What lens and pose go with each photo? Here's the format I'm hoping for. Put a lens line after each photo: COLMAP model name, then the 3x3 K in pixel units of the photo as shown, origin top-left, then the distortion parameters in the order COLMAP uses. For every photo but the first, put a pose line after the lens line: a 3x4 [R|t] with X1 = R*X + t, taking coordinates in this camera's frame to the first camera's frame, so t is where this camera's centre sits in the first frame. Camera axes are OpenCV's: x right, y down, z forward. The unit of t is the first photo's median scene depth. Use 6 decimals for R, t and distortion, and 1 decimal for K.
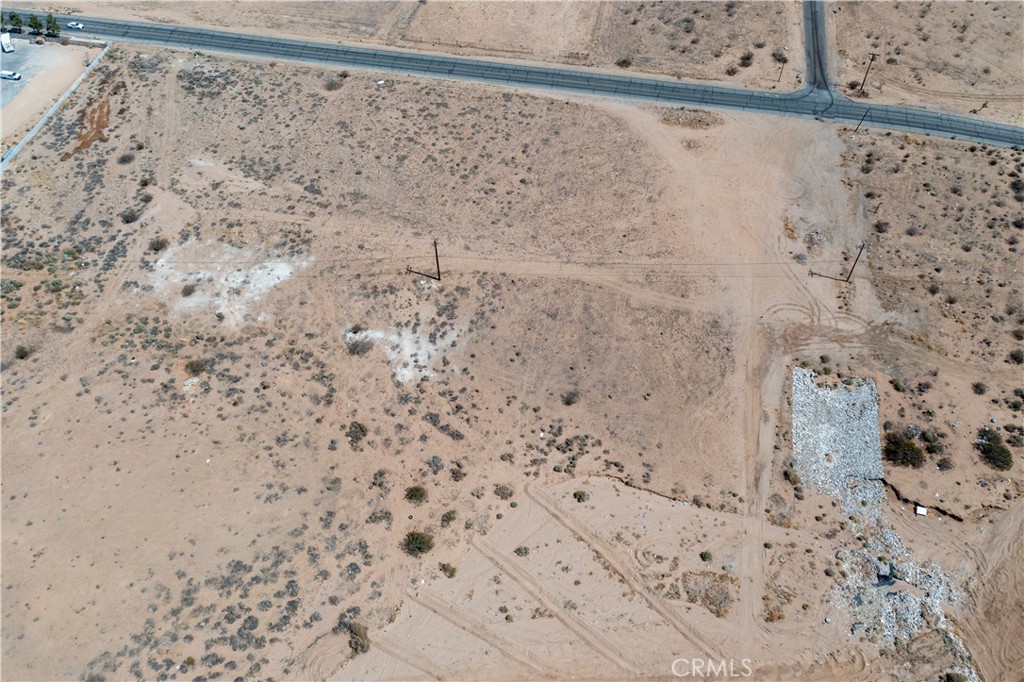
lens RADIAL K [[810.6, 0, 509.7], [0, 810.6, 343.0], [0, 0, 1]] dist [-0.001349, 0.010337]
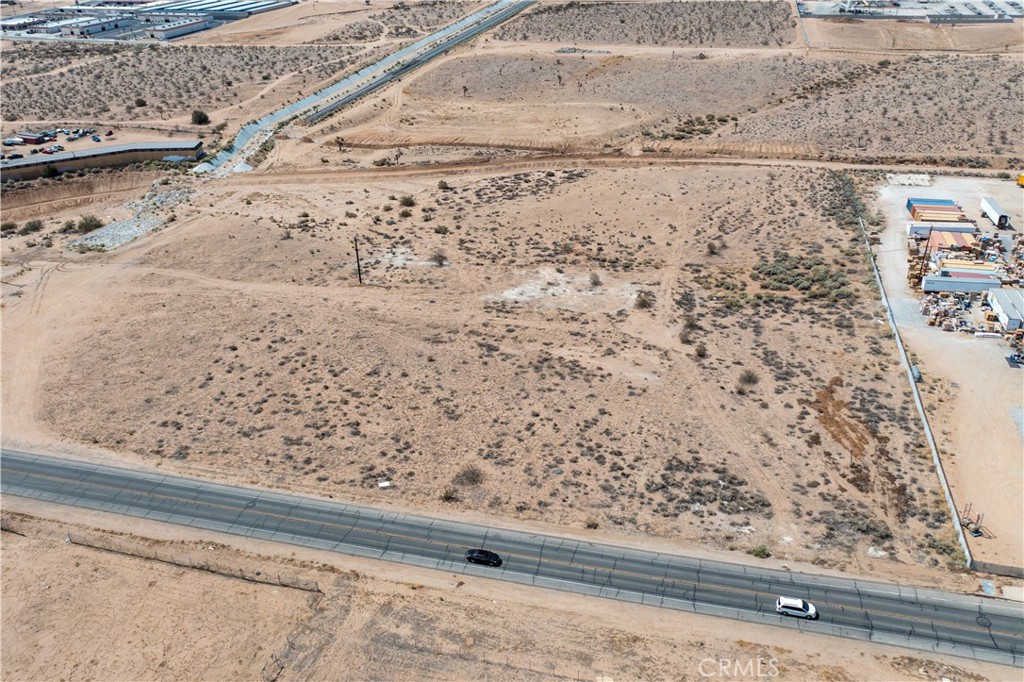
lens RADIAL K [[794.6, 0, 512.7], [0, 794.6, 367.1], [0, 0, 1]] dist [-0.002909, 0.011300]
pose [[-0.997848, 0.001224, 0.065554, -0.367821], [0.065128, 0.133813, 0.988864, -1.124858], [-0.007562, 0.991006, -0.133604, 1.294164]]
